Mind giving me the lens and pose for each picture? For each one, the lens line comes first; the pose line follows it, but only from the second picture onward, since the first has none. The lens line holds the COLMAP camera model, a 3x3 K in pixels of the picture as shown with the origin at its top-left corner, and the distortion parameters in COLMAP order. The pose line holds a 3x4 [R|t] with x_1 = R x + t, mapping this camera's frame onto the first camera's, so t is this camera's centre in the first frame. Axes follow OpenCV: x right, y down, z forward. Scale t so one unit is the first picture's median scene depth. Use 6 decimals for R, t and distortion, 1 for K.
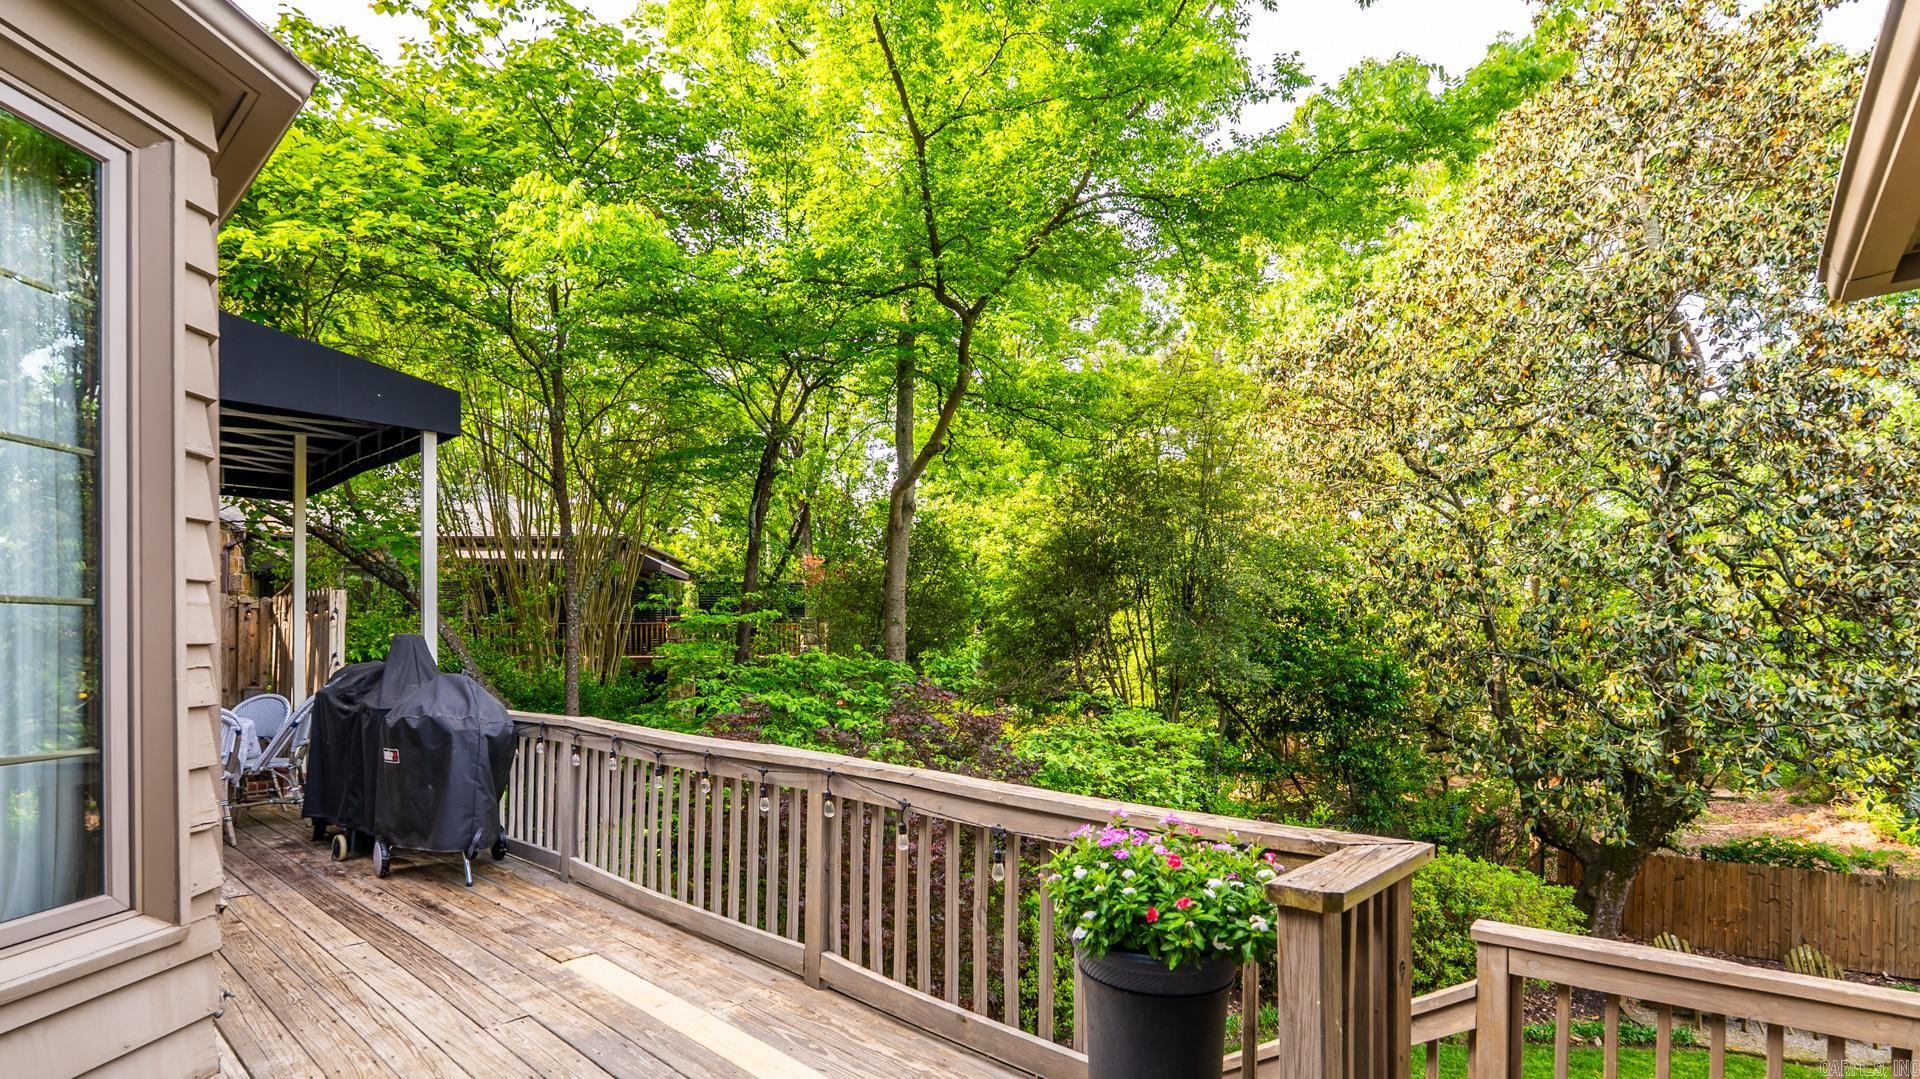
lens RADIAL K [[875.8, 0, 961.0], [0, 875.8, 609.2], [0, 0, 1]] dist [-0.000821, -0.000148]
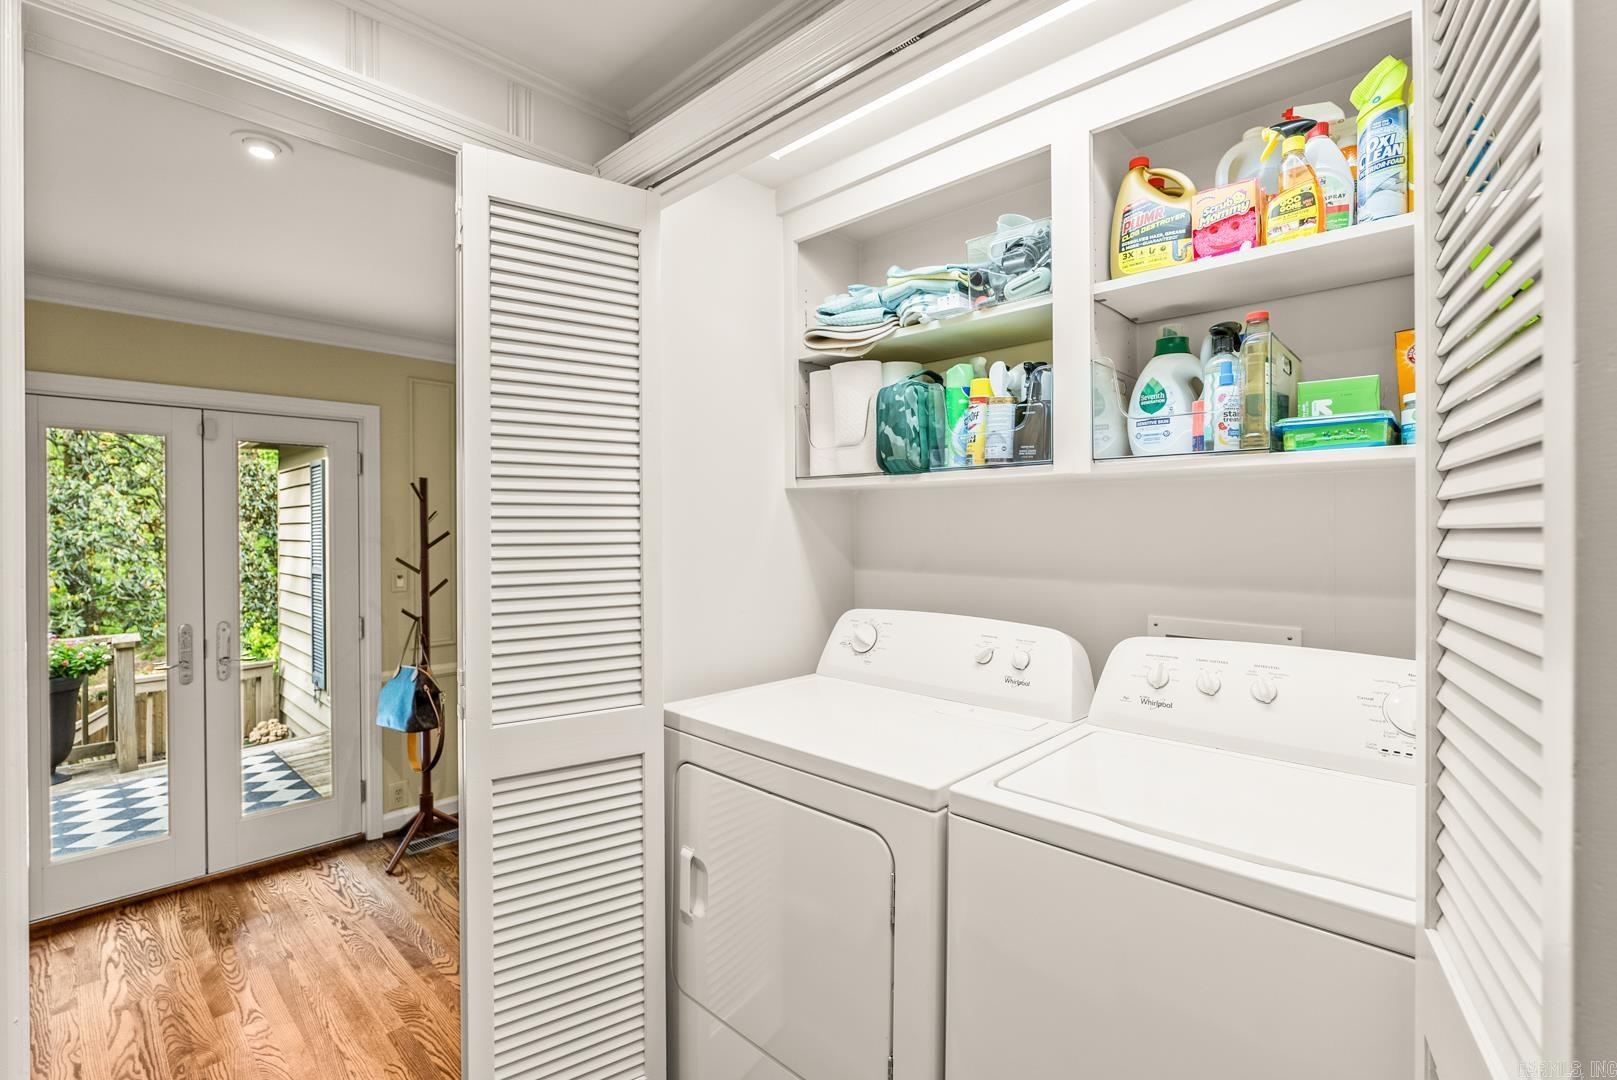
lens RADIAL K [[727.9, 0, 810.1], [0, 727.9, 535.6], [0, 0, 1]] dist [-0.000405, -0.000167]
pose [[0.048448, -0.012765, 0.998744, -0.380916], [-0.026788, 0.999542, 0.014075, -0.036731], [-0.998466, -0.027436, 0.048083, -0.287928]]
